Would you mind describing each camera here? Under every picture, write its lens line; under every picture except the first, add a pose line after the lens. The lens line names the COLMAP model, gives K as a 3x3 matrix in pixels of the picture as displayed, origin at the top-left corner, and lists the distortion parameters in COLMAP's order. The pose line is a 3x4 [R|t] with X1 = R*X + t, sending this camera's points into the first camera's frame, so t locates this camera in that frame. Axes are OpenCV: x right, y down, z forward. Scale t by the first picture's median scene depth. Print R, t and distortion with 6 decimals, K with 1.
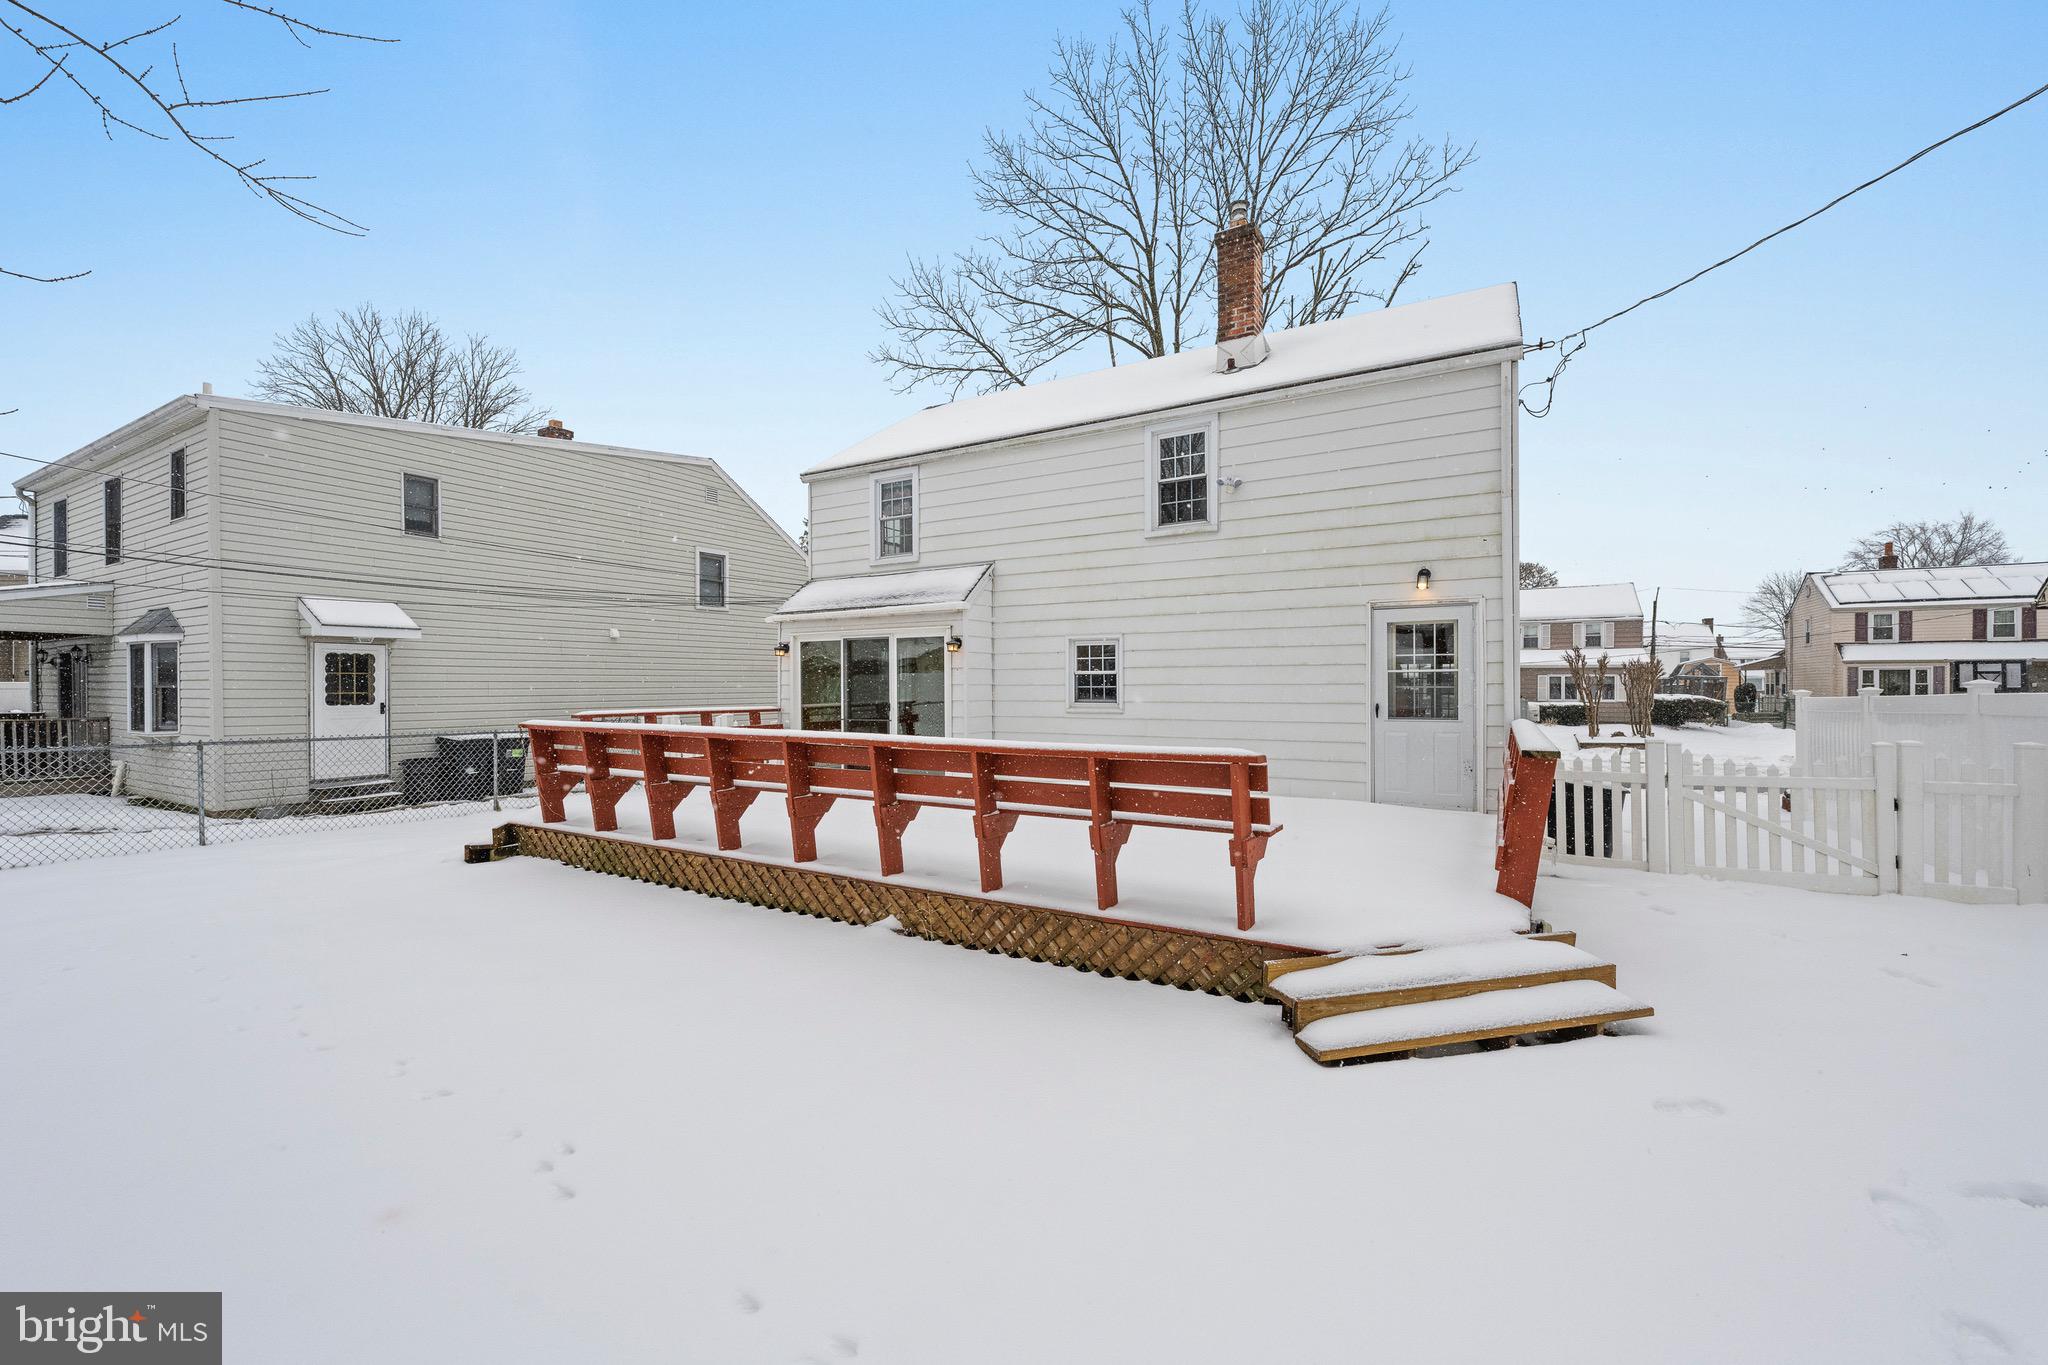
lens RADIAL K [[837.7, 0, 1026.2], [0, 837.7, 672.8], [0, 0, 1]] dist [-0.000911, 0.000071]
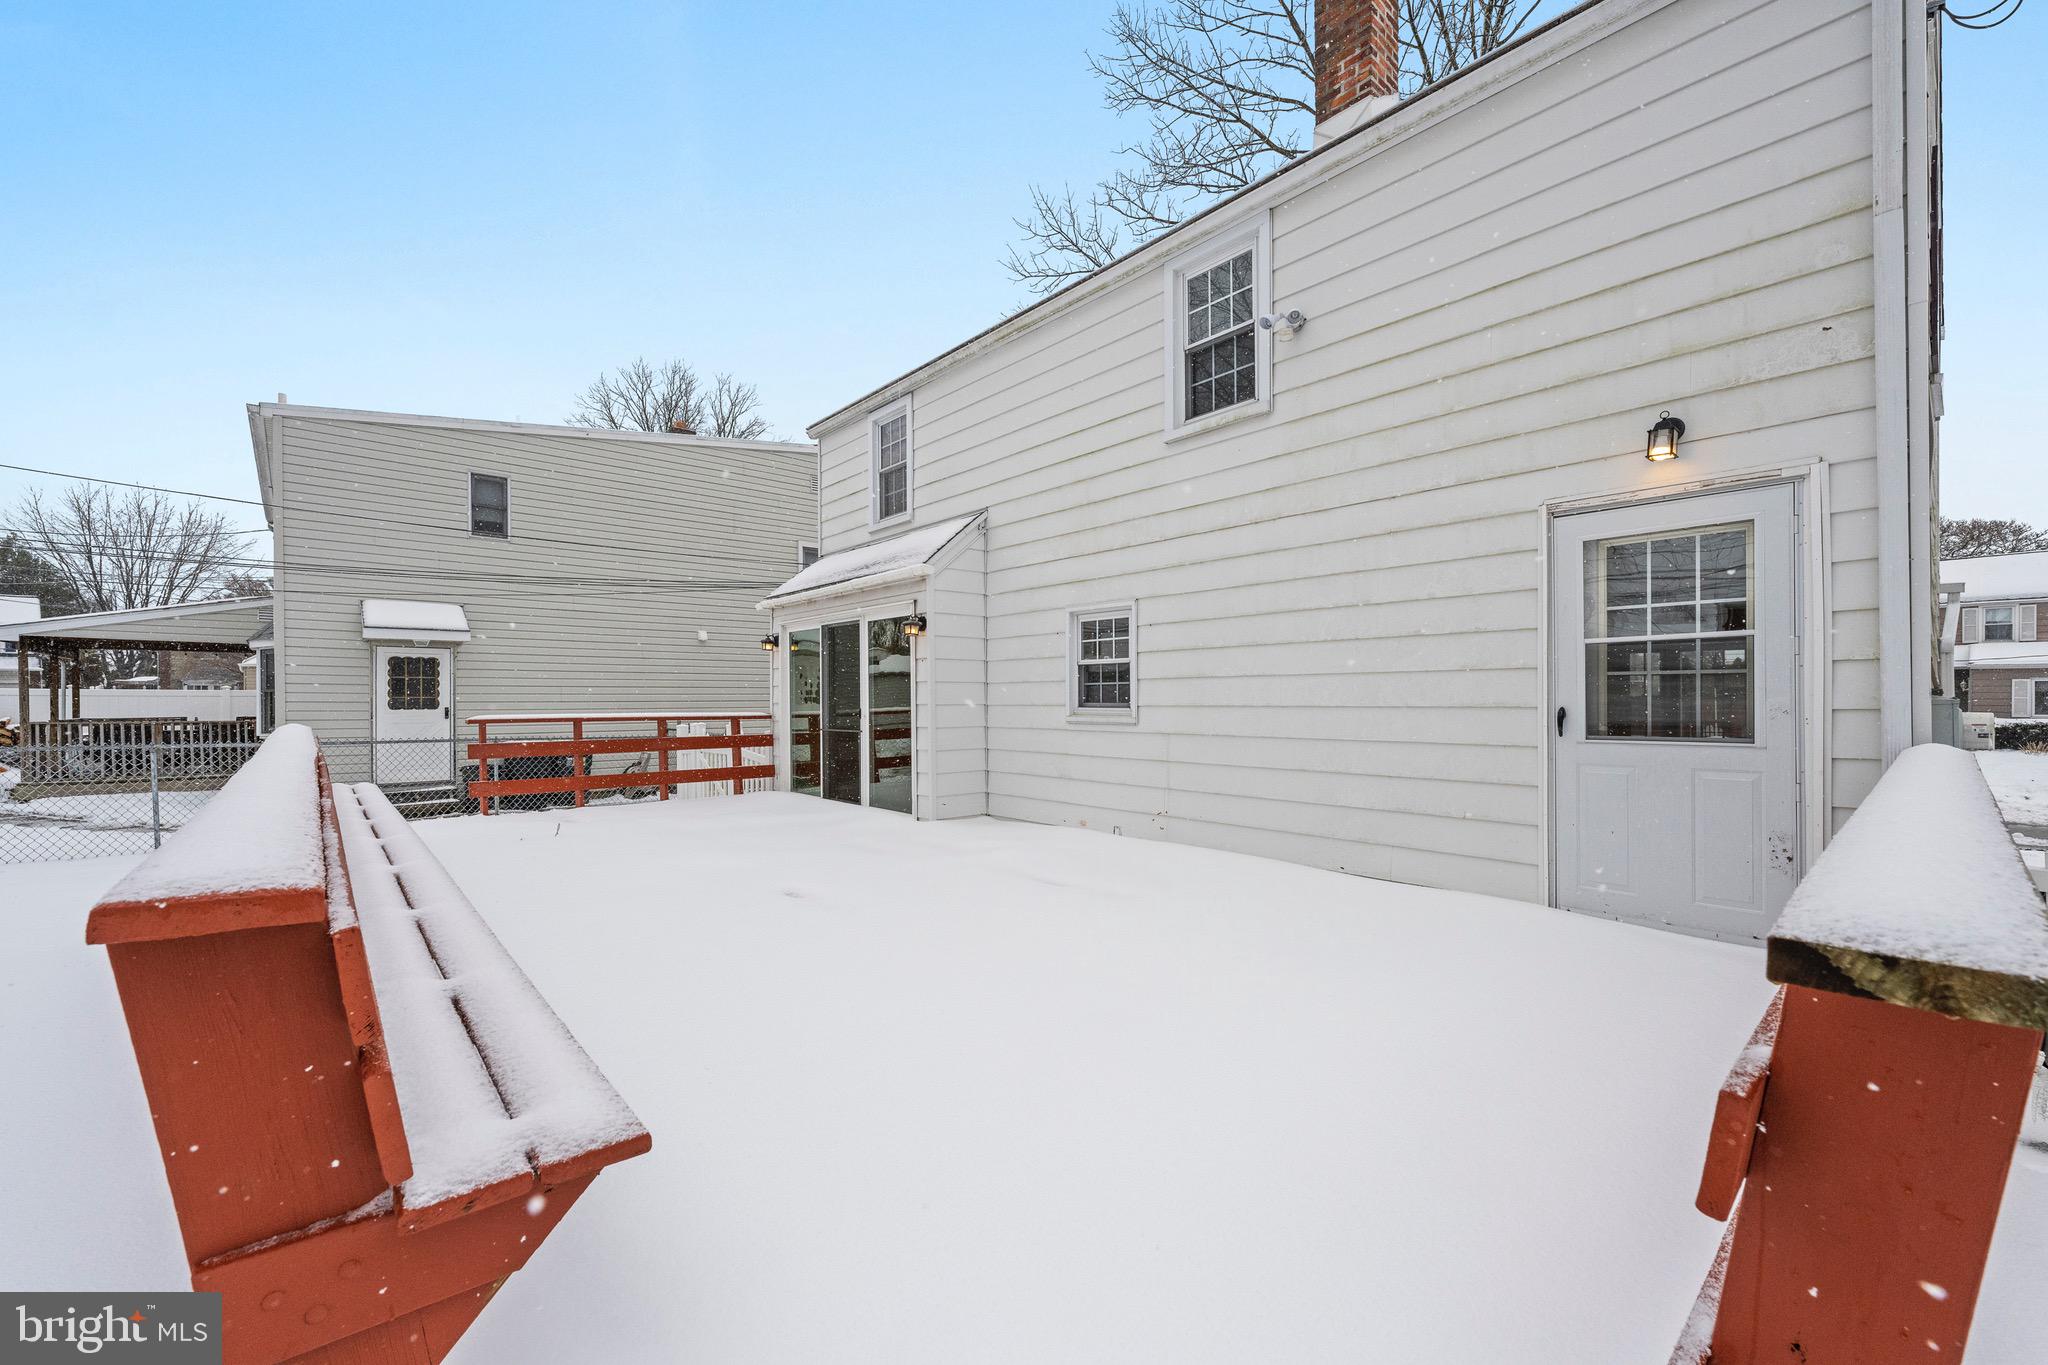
lens RADIAL K [[834.6, 0, 1024.4], [0, 834.6, 689.5], [0, 0, 1]] dist [-0.001229, -0.000132]
pose [[0.947982, -0.003712, -0.318301, 0.212217], [0.004562, 0.999988, 0.001924, 0.018500], [0.318290, -0.003276, 0.947988, 0.334441]]
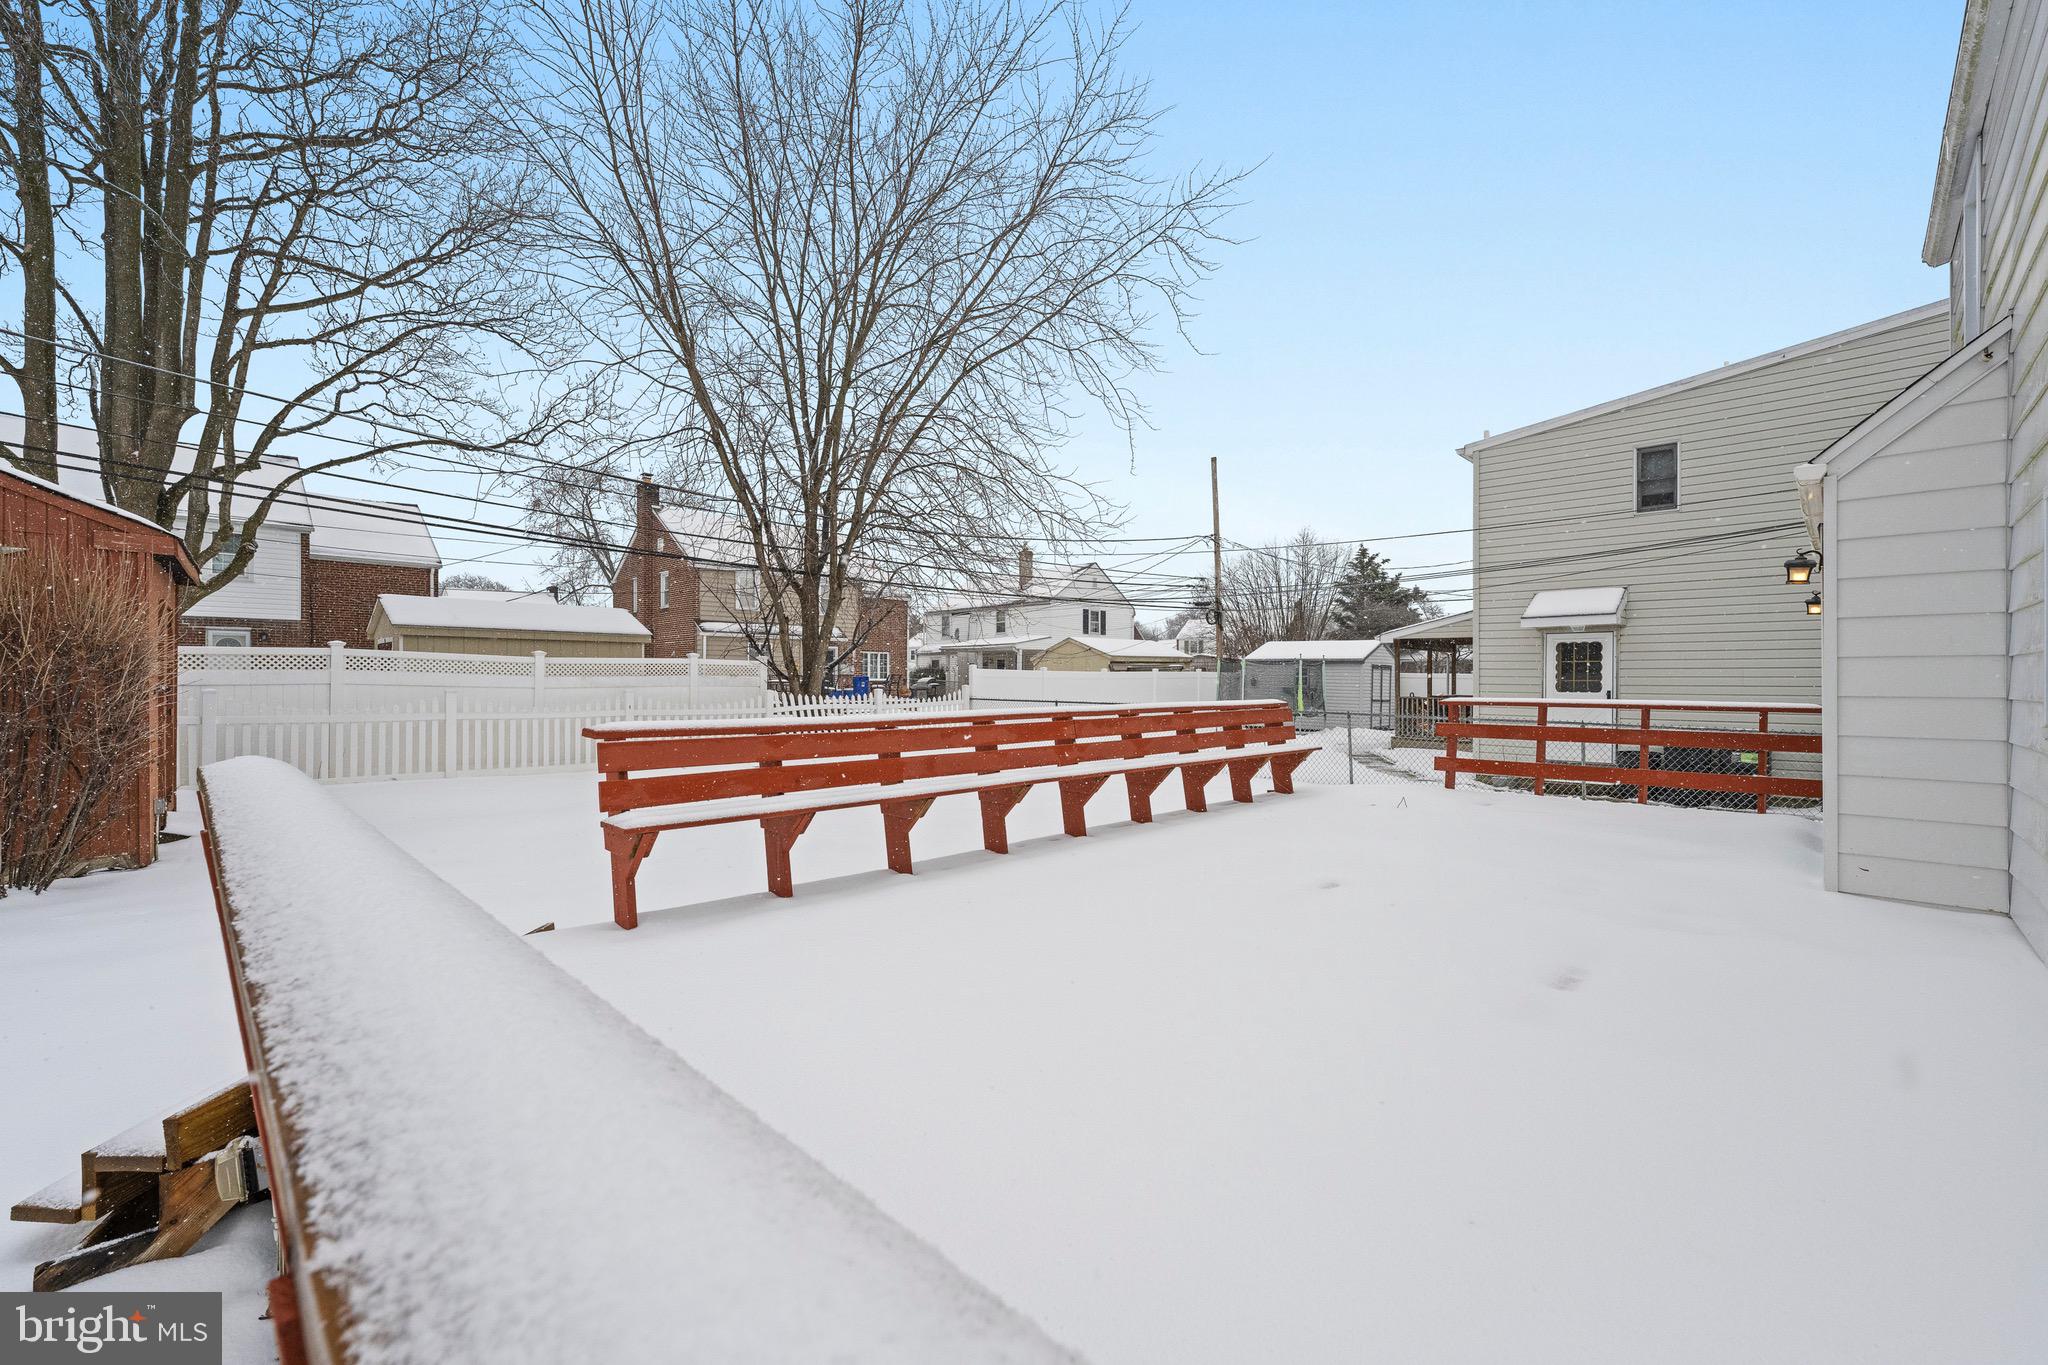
lens RADIAL K [[834.6, 0, 1024.4], [0, 834.6, 689.5], [0, 0, 1]] dist [-0.001229, -0.000132]
pose [[-0.244348, 0.010875, -0.969627, 0.407385], [0.010781, 0.999906, 0.008497, 0.021561], [0.969628, -0.008377, -0.244442, 0.661672]]
